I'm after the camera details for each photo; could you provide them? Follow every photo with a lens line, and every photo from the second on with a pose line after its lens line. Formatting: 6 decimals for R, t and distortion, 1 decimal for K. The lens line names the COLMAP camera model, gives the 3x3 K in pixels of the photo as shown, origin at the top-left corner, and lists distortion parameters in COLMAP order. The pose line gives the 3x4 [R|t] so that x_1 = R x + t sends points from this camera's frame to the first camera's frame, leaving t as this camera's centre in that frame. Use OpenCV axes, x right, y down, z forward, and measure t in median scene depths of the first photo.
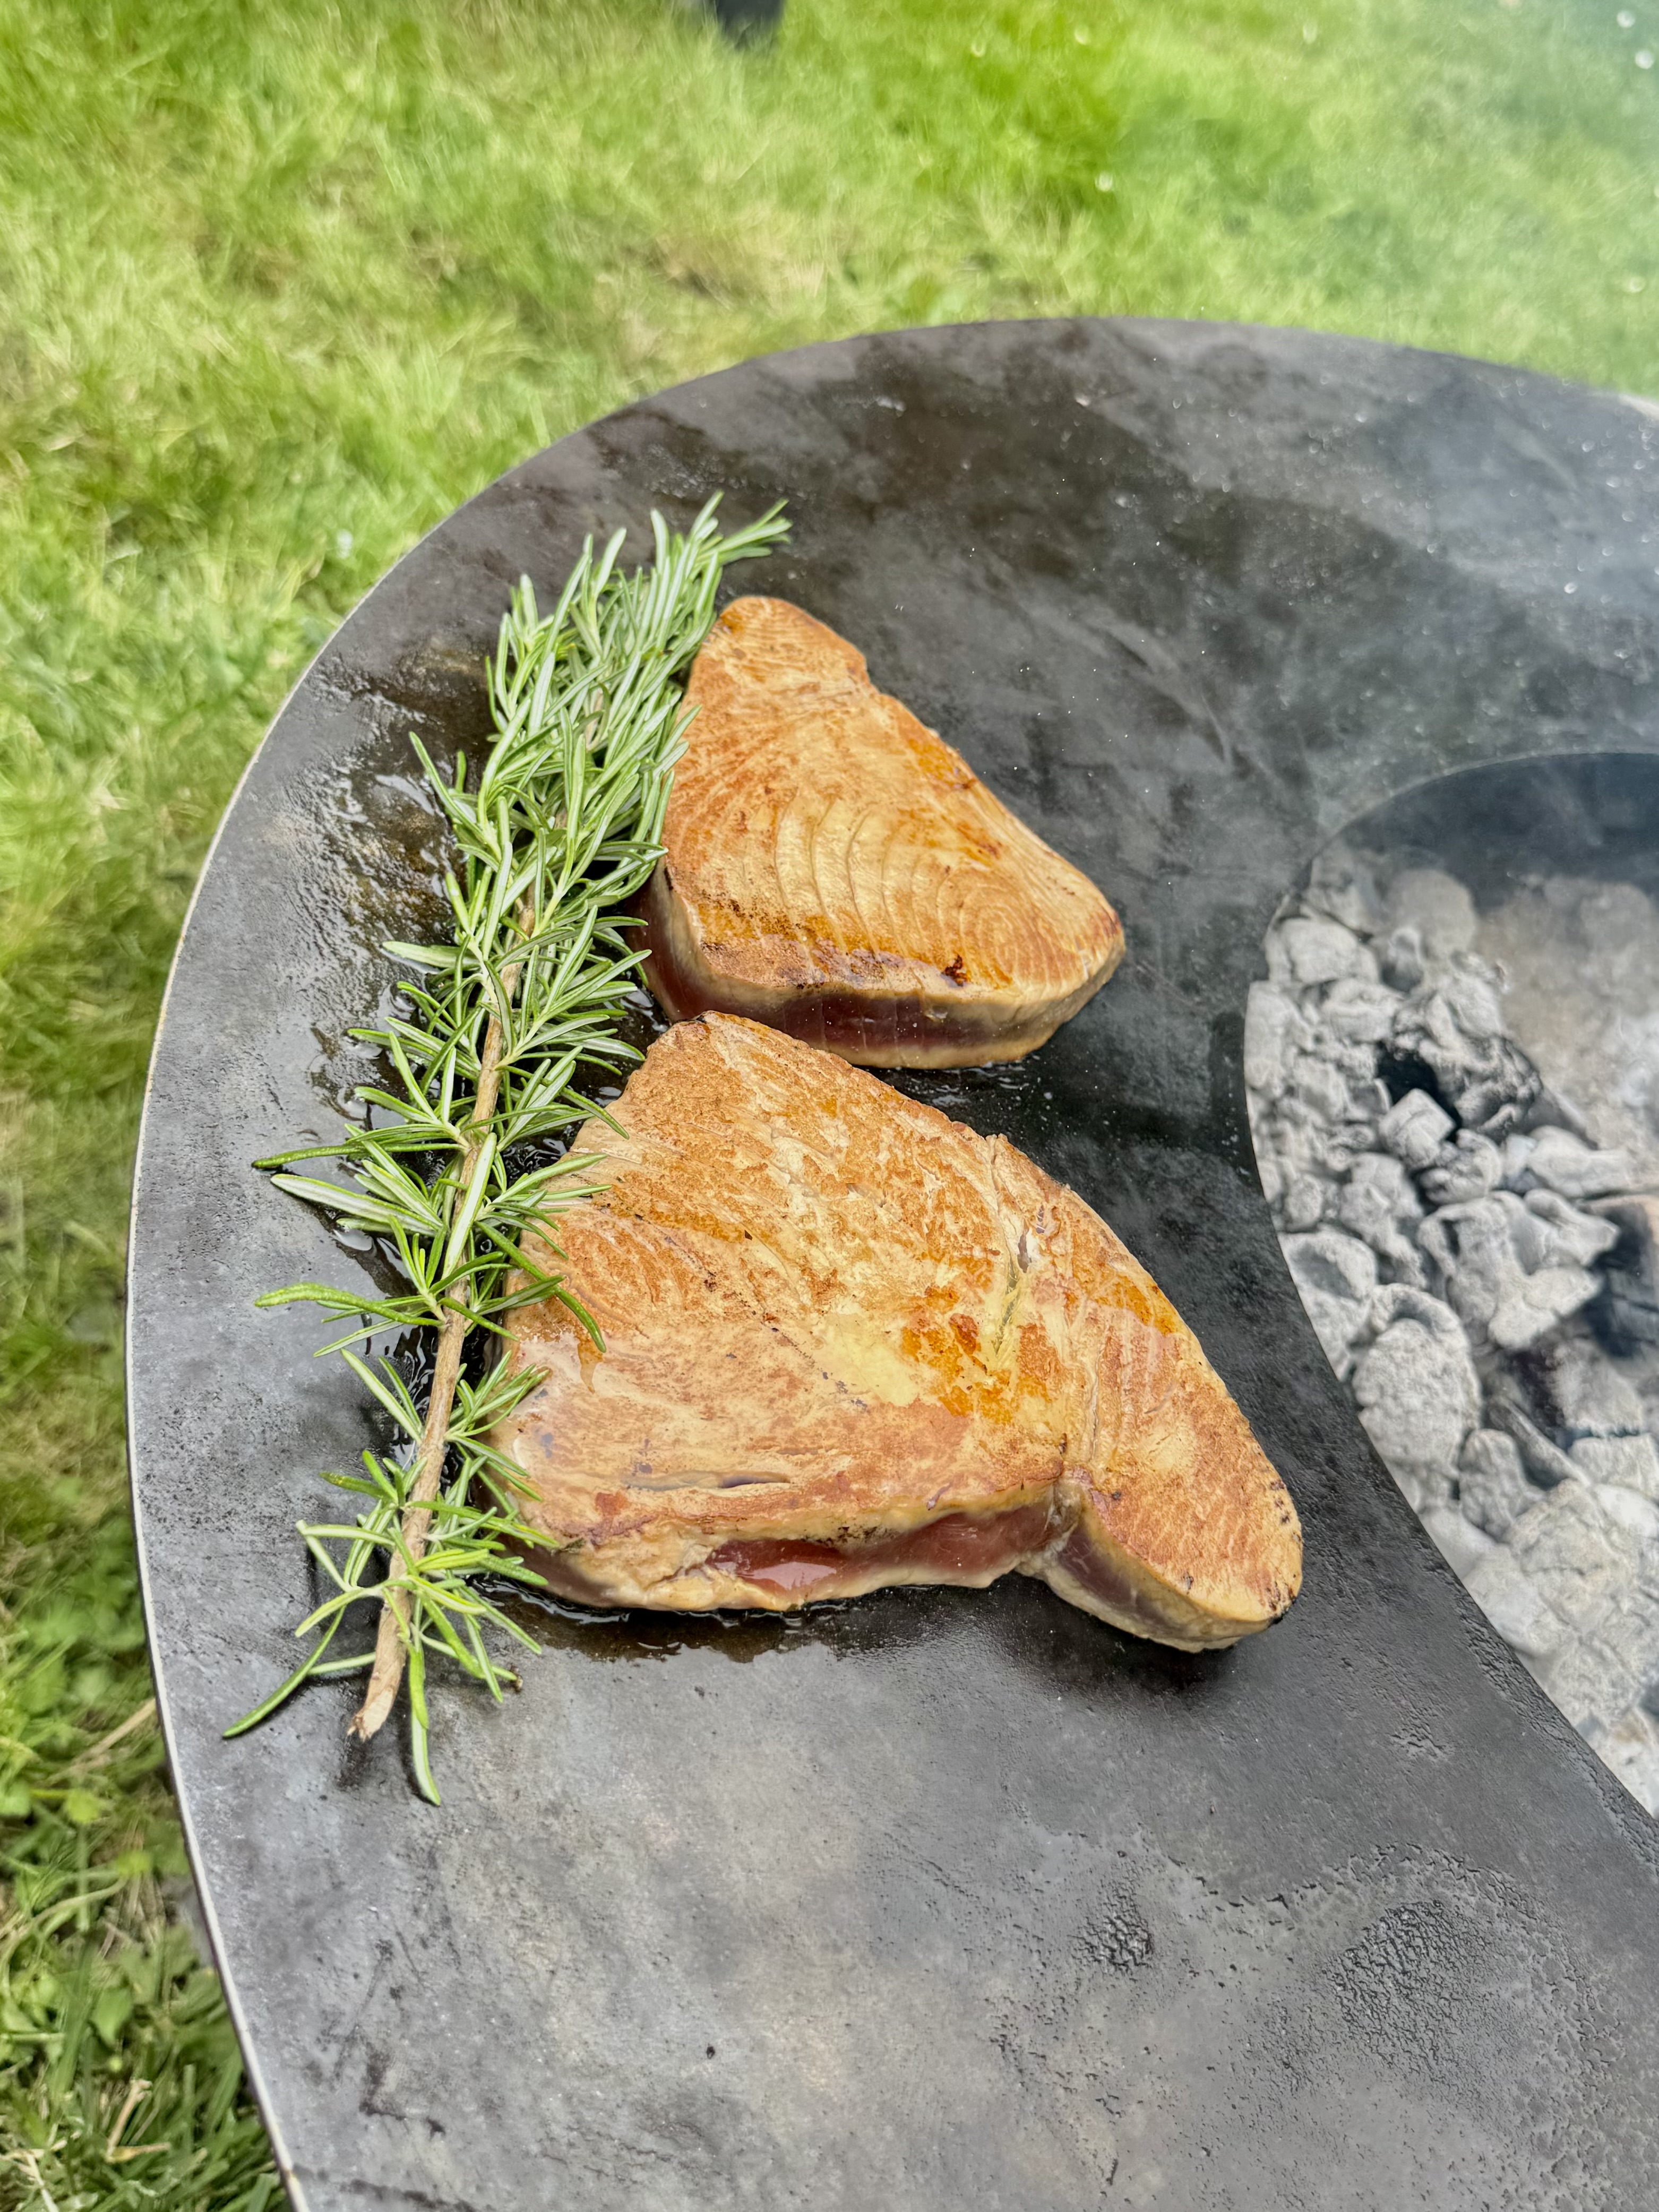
lens RADIAL K [[1720.0, 0, 831.2], [0, 1720.0, 979.4], [0, 0, 1]] dist [0.116974, -0.177683]
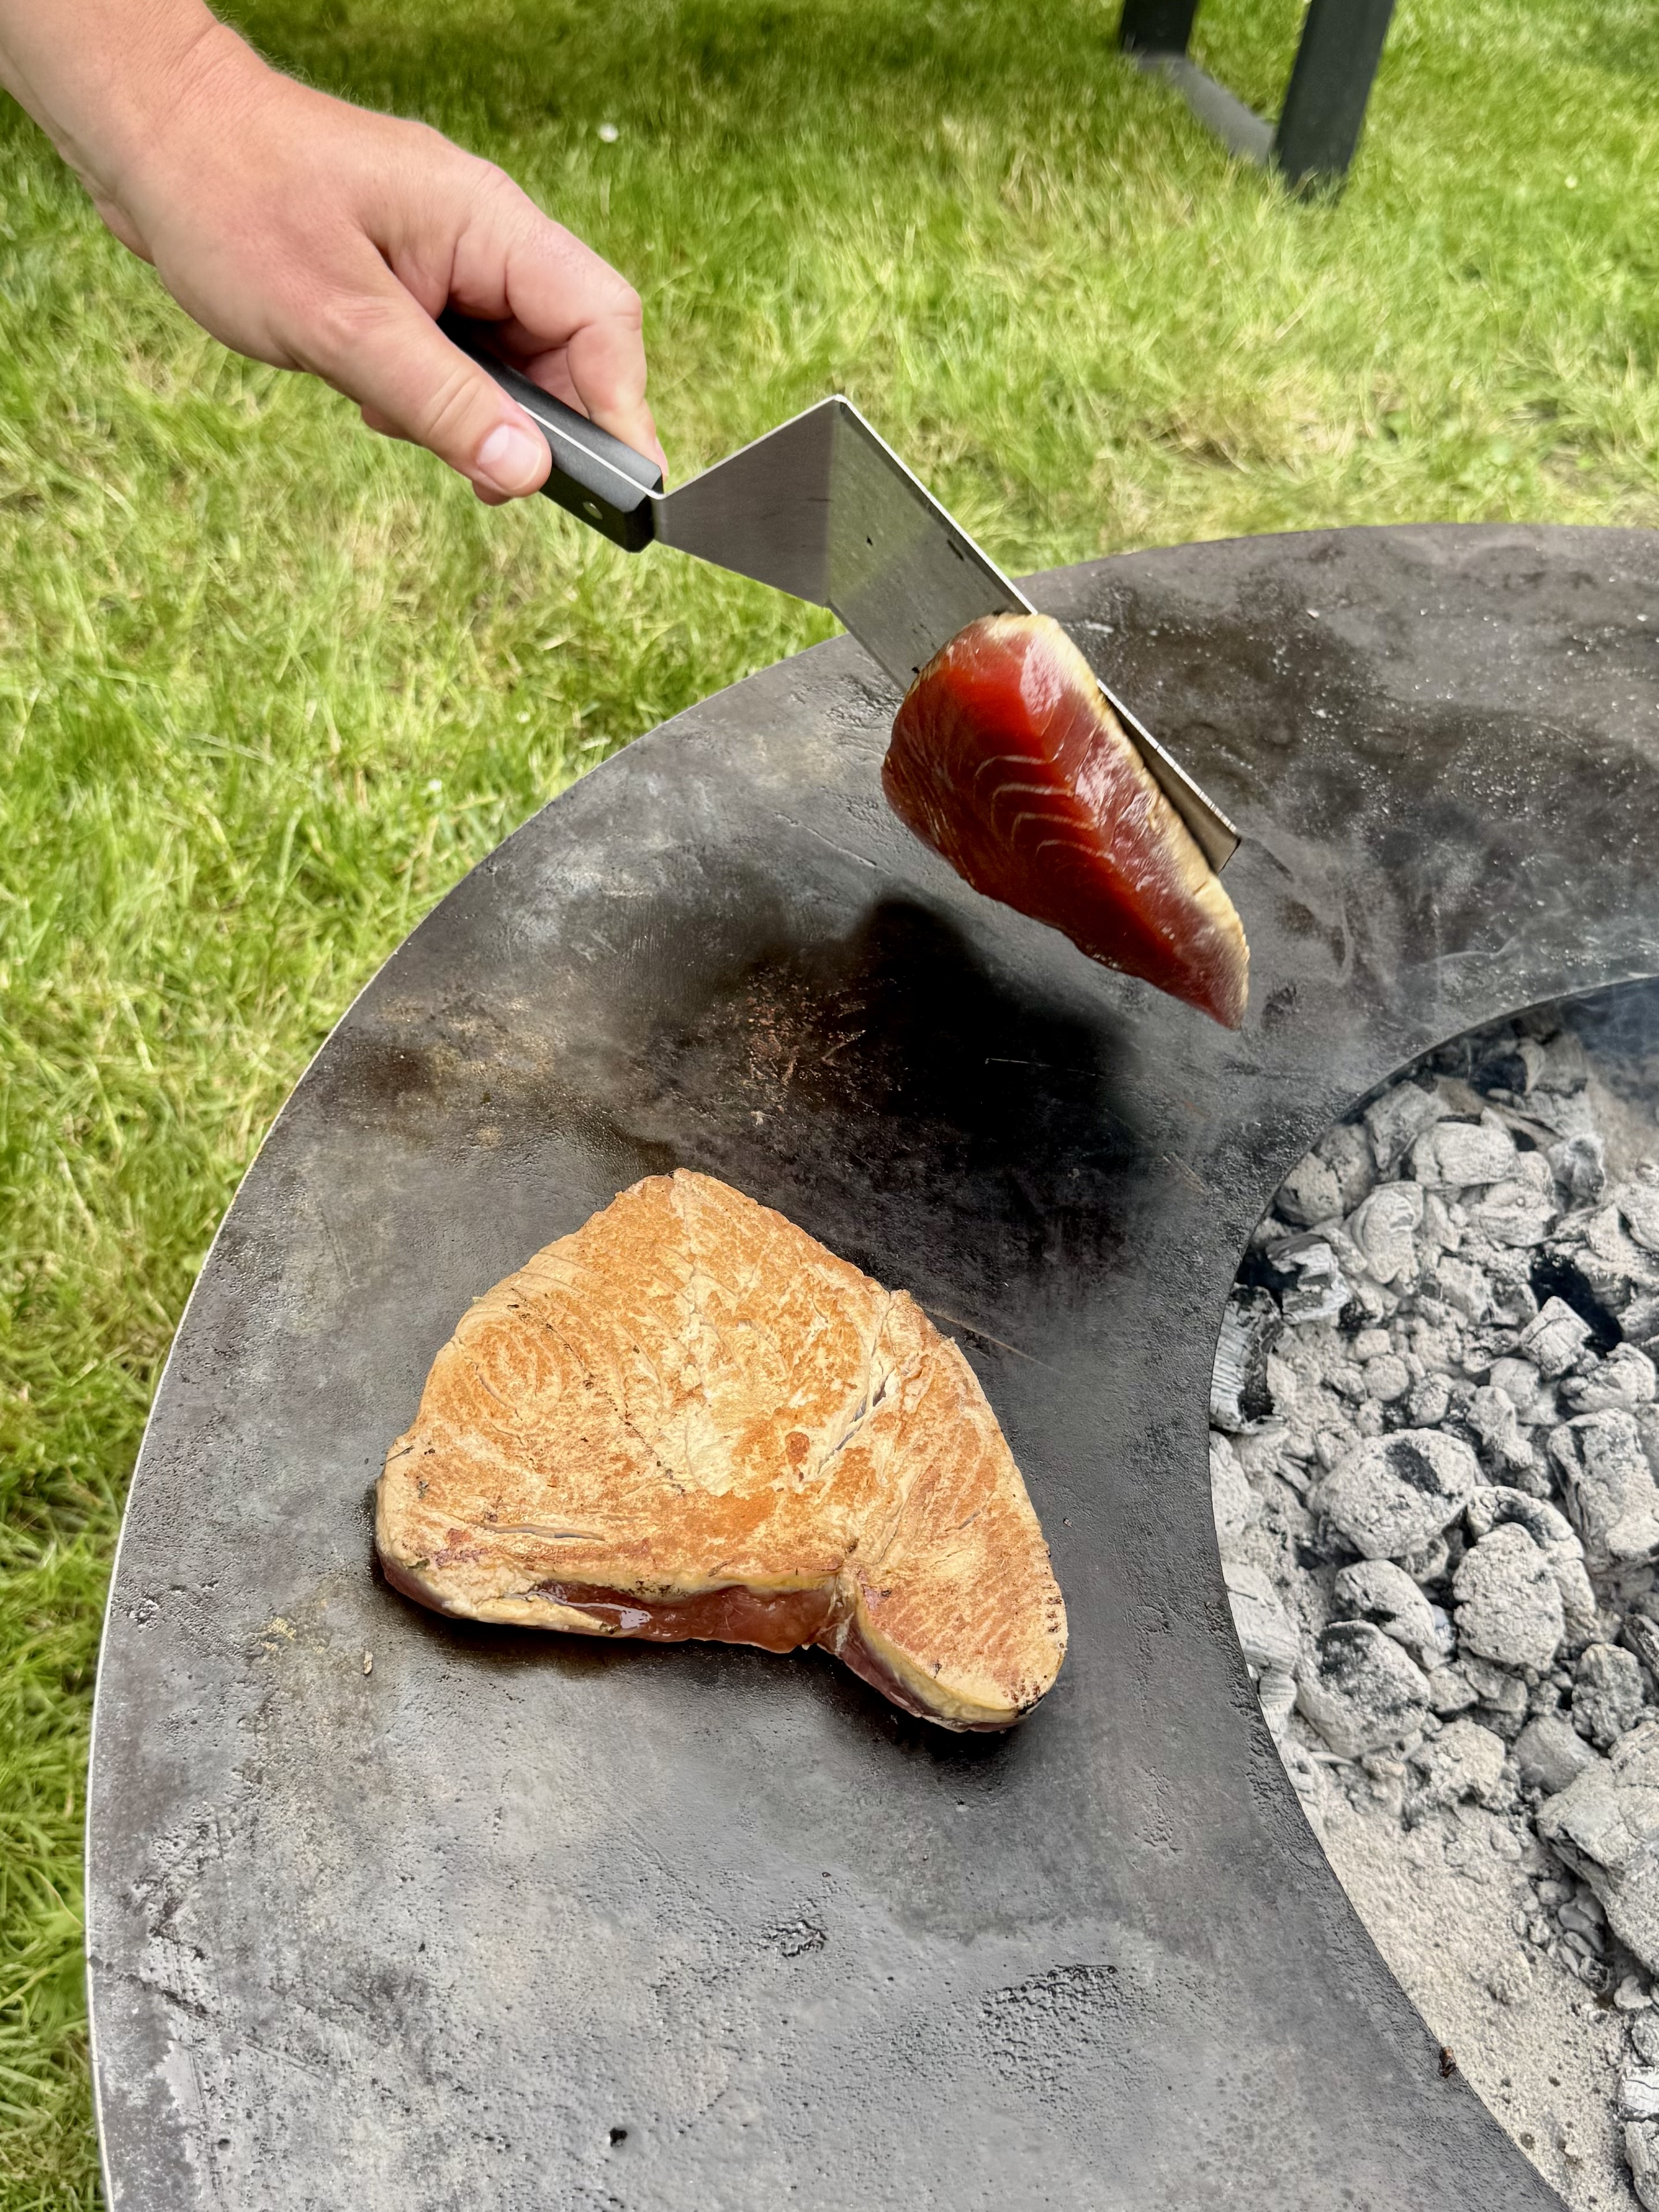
lens RADIAL K [[1685.9, 0, 829.5], [0, 1685.9, 1106.0], [0, 0, 1]] dist [0.176935, -0.298555]
pose [[0.970577, 0.046366, -0.236283, 0.168350], [-0.052955, 0.998363, -0.021615, -0.003255], [0.234894, 0.033492, 0.971444, -0.072157]]
